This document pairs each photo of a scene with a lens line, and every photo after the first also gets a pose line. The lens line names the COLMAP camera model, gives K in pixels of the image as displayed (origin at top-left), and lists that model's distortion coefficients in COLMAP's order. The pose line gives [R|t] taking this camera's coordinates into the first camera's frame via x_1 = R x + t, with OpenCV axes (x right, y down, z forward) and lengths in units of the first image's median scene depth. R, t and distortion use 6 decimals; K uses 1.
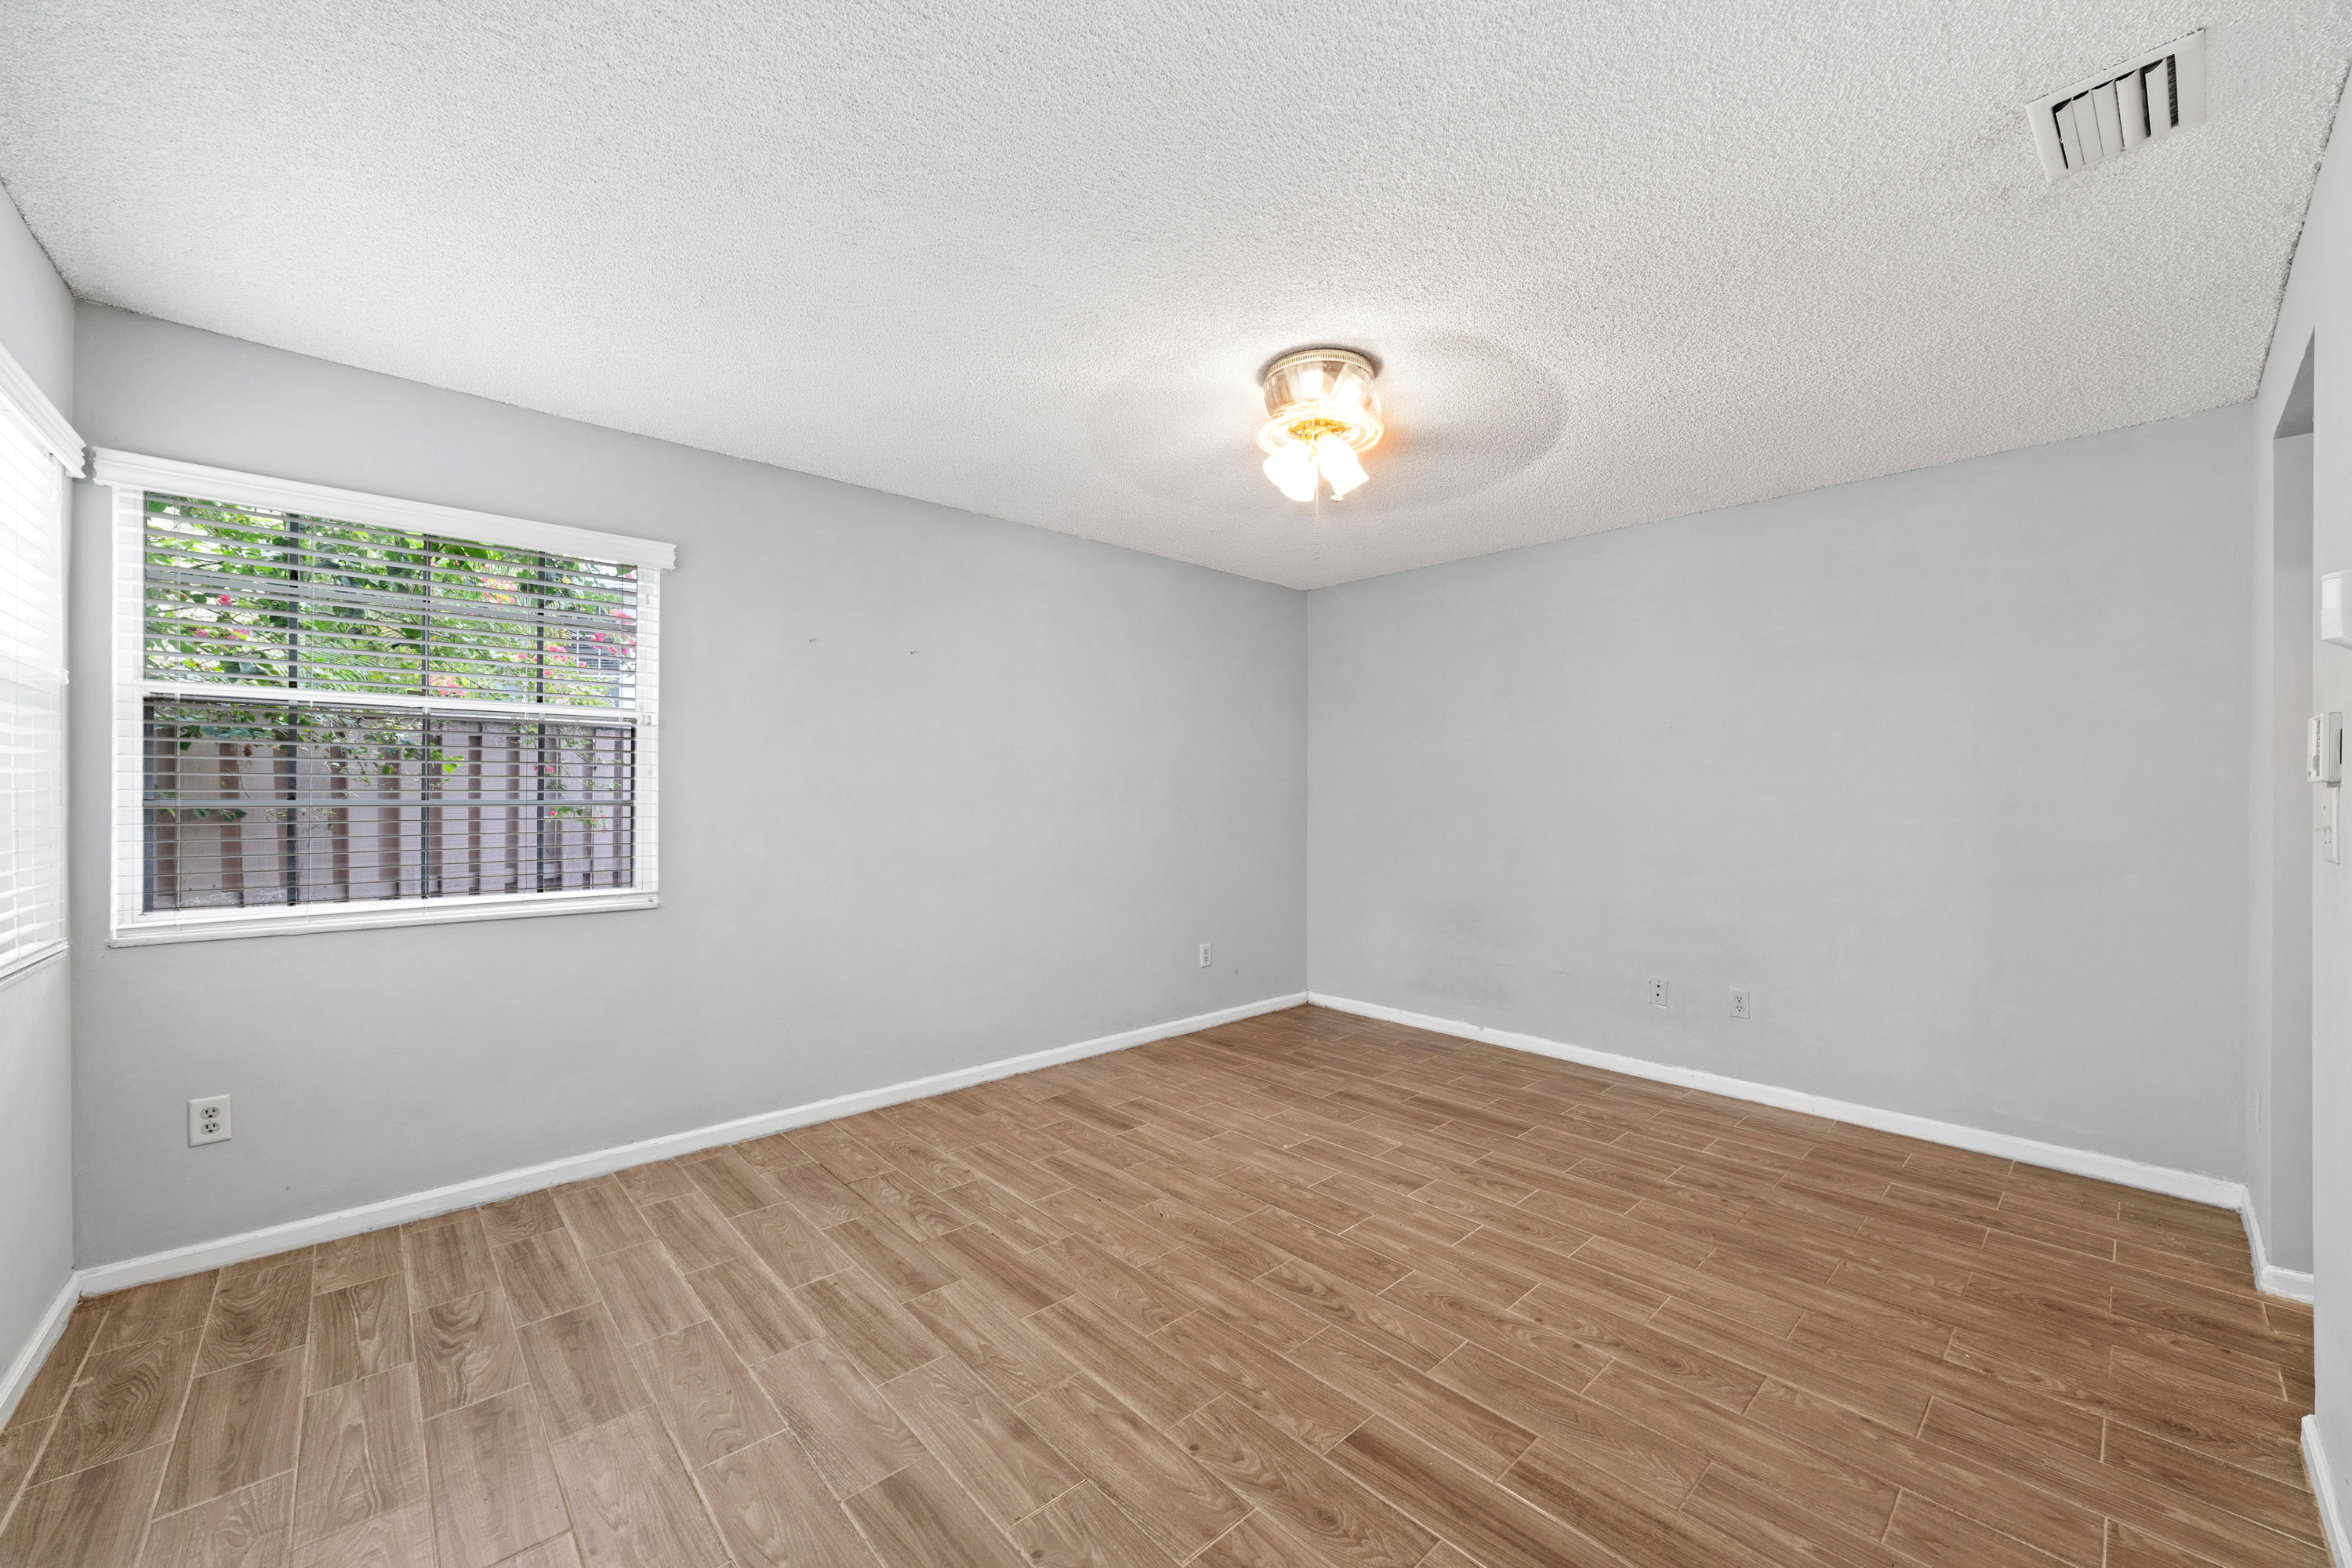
lens RADIAL K [[905.0, 0, 1172.3], [0, 905.0, 793.4], [0, 0, 1]] dist [-0.035445, 0.013438]
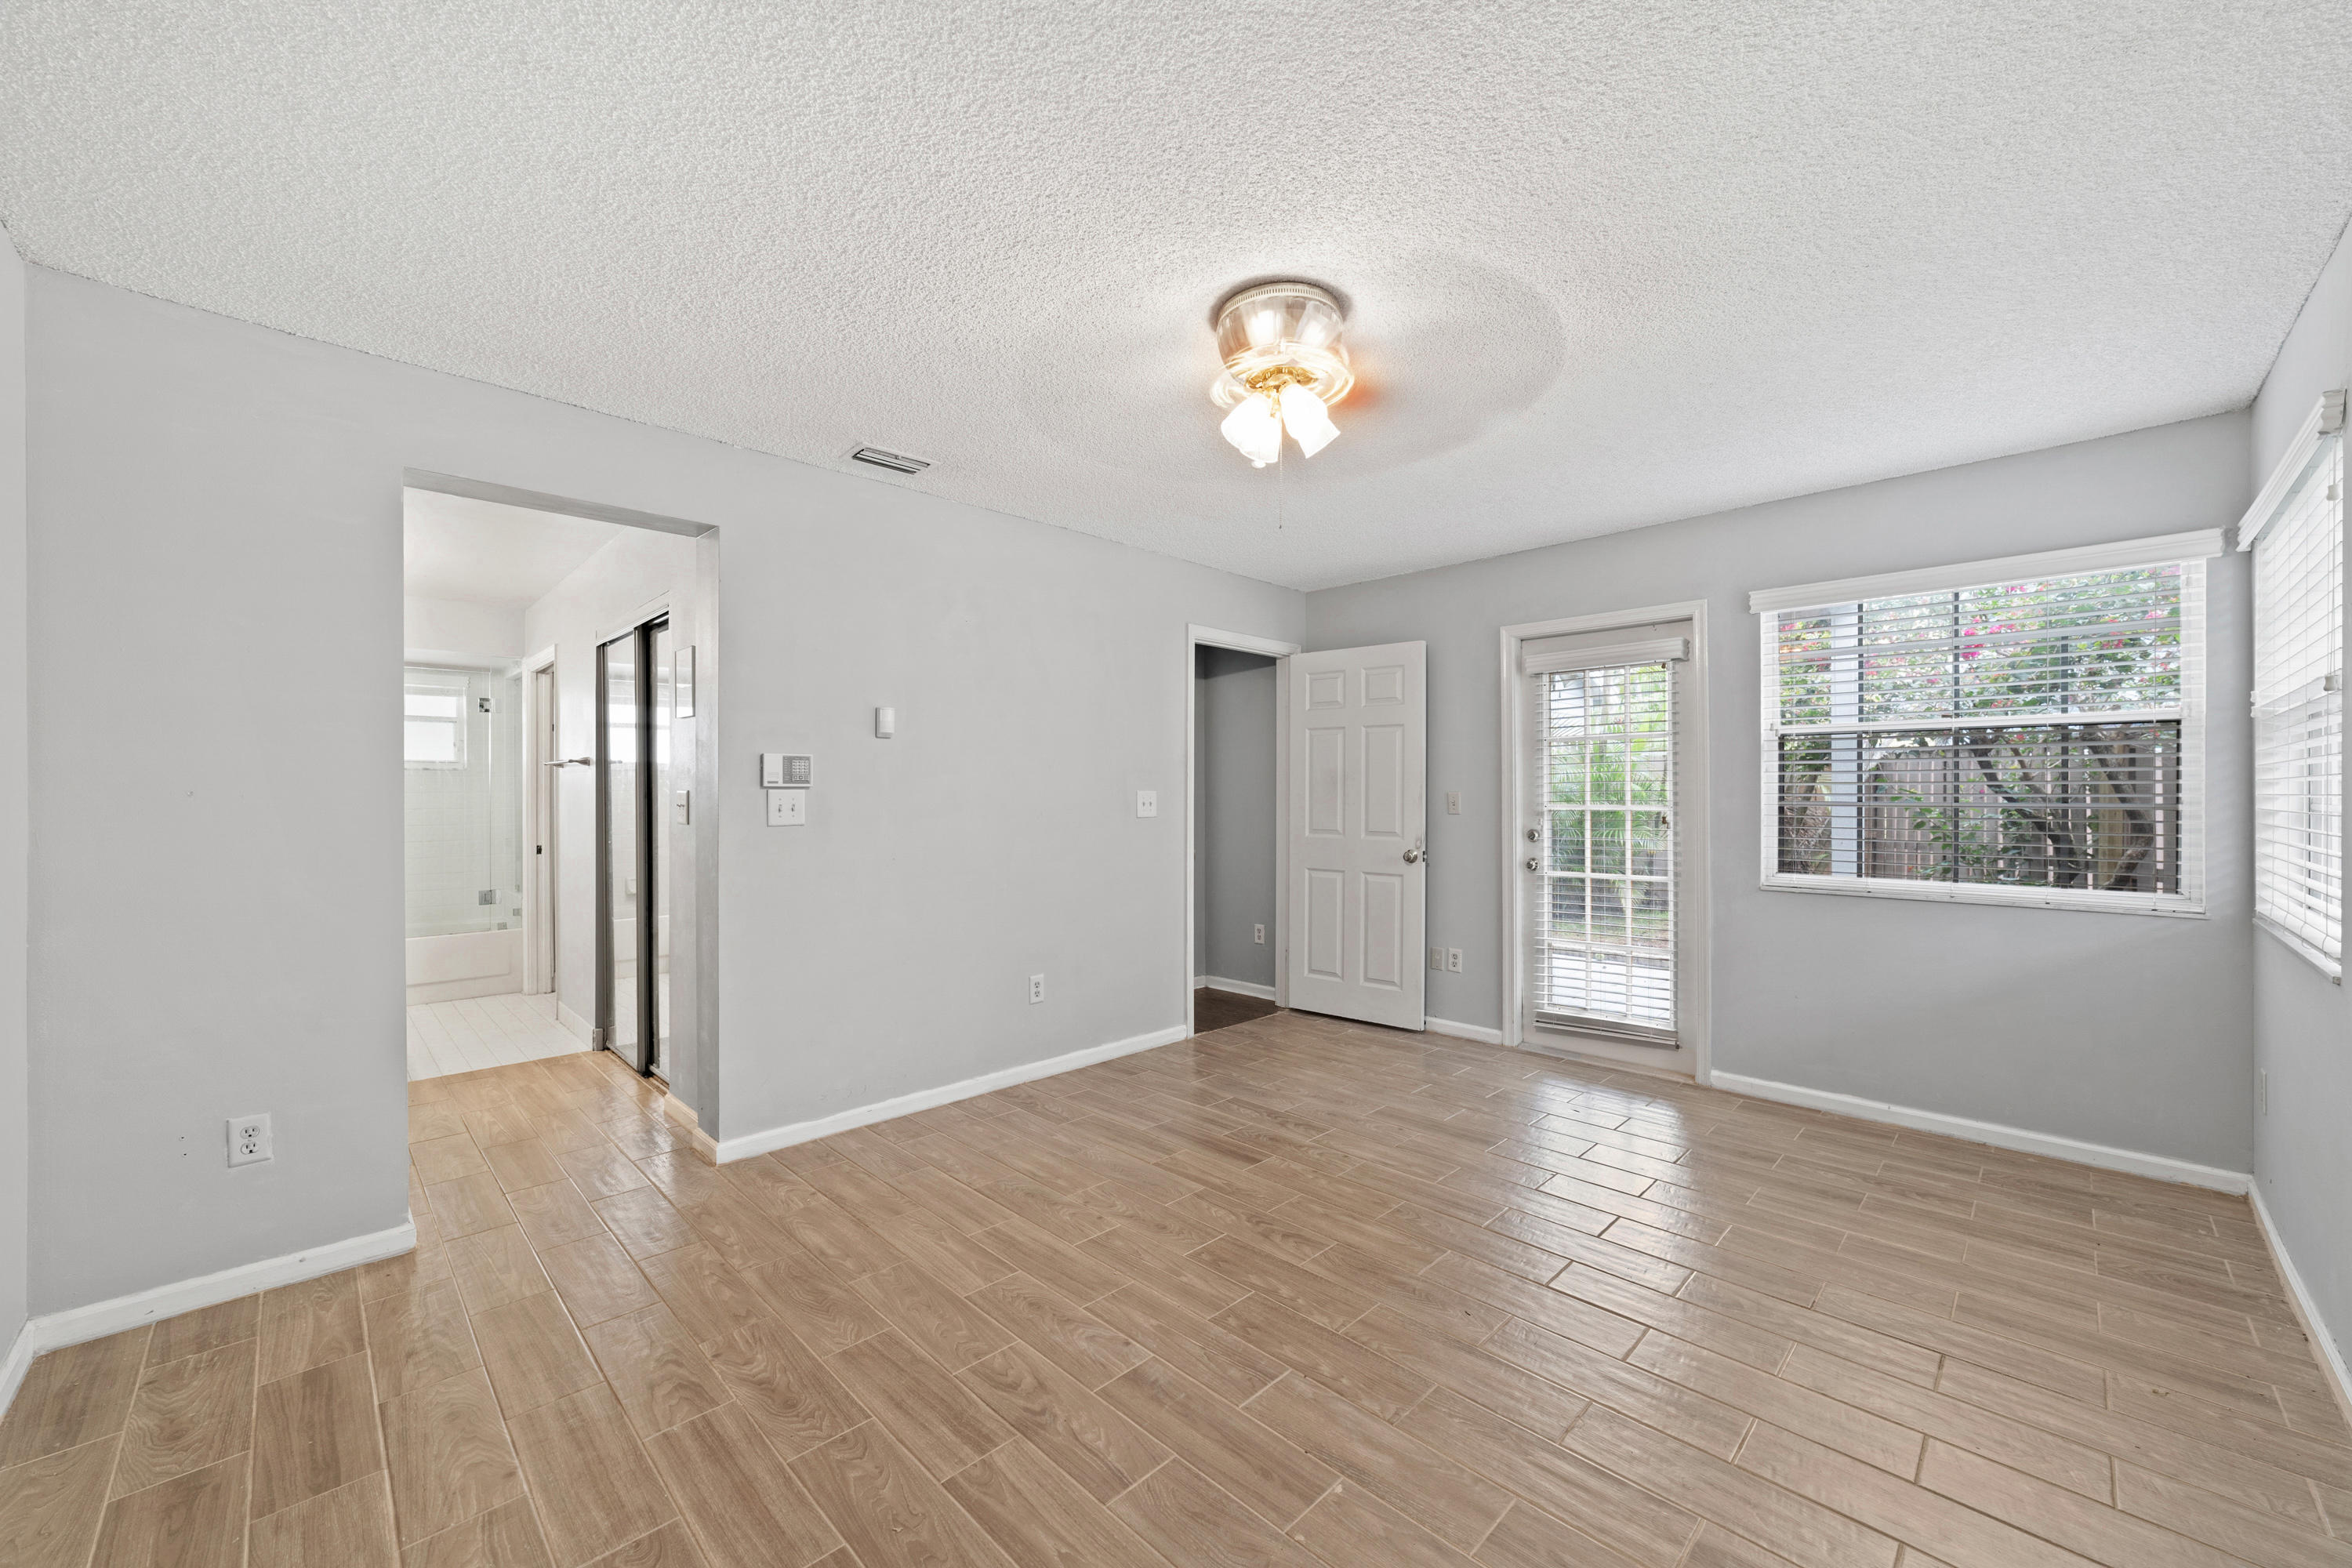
lens RADIAL K [[905.0, 0, 1172.3], [0, 905.0, 793.4], [0, 0, 1]] dist [-0.035445, 0.013438]
pose [[-0.999236, -0.001959, -0.039038, 0.327598], [-0.002127, 0.999989, 0.004276, -0.006287], [0.039029, 0.004356, -0.999229, 2.046764]]
